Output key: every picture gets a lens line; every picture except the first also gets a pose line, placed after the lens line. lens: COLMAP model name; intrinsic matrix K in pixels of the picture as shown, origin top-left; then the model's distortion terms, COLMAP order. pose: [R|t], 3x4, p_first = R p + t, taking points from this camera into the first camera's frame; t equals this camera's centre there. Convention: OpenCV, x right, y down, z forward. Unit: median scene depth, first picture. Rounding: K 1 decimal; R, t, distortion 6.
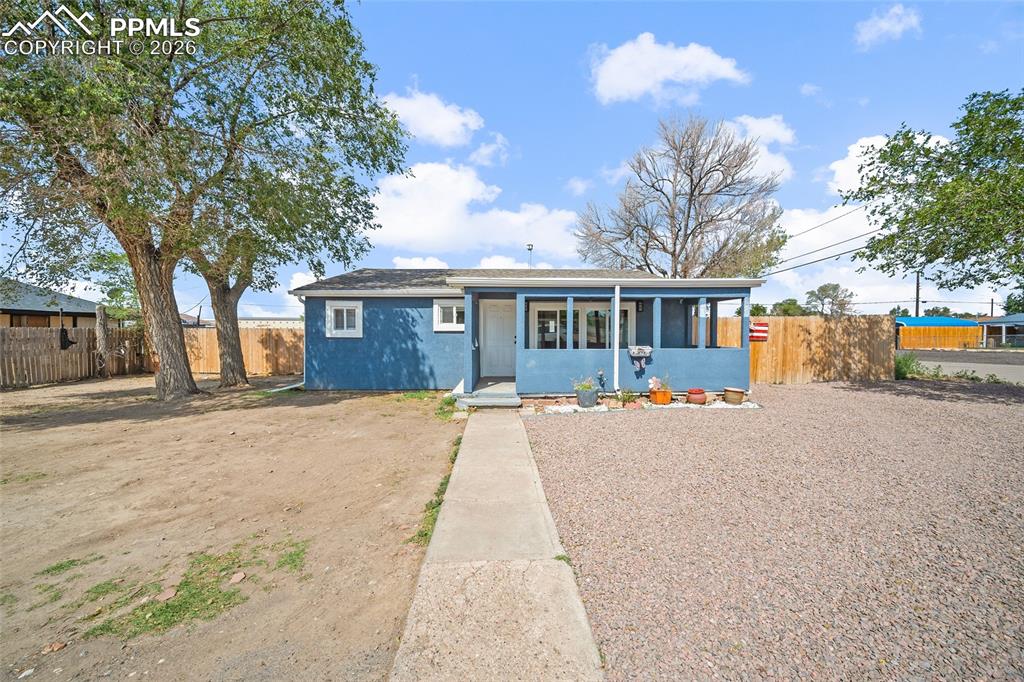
lens RADIAL K [[409.8, 0, 511.9], [0, 409.8, 334.7], [0, 0, 1]] dist [-0.001065, -0.000163]
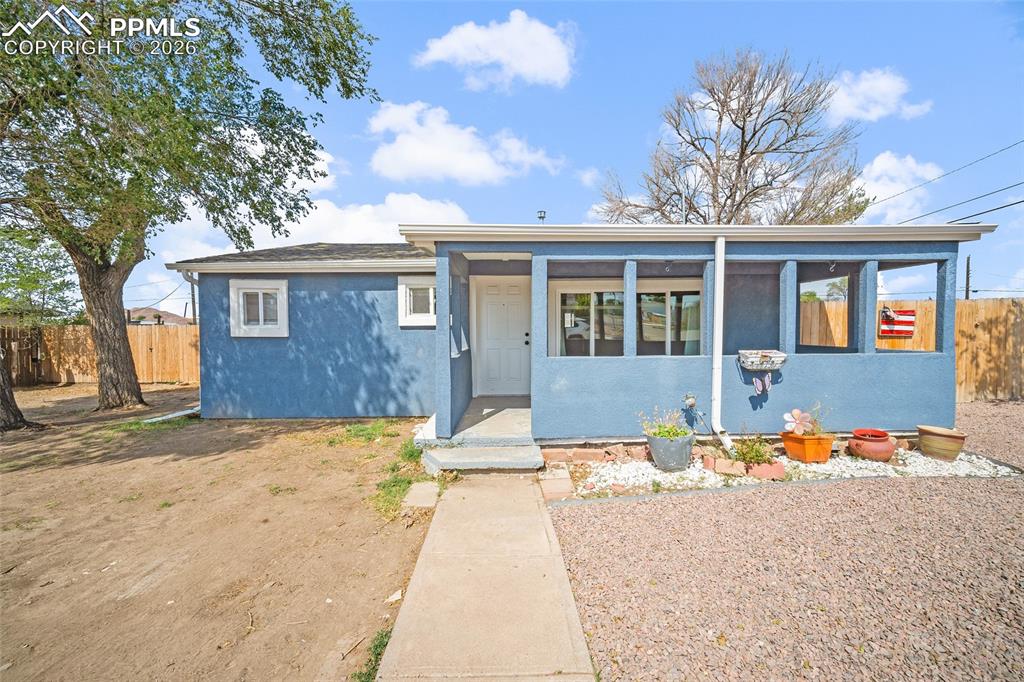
lens RADIAL K [[409.8, 0, 511.9], [0, 409.8, 334.7], [0, 0, 1]] dist [-0.001065, -0.000163]
pose [[0.999943, -0.006988, -0.008088, -0.009143], [0.007061, 0.999934, 0.009059, 0.000022], [0.008024, -0.009116, 0.999926, 0.363358]]
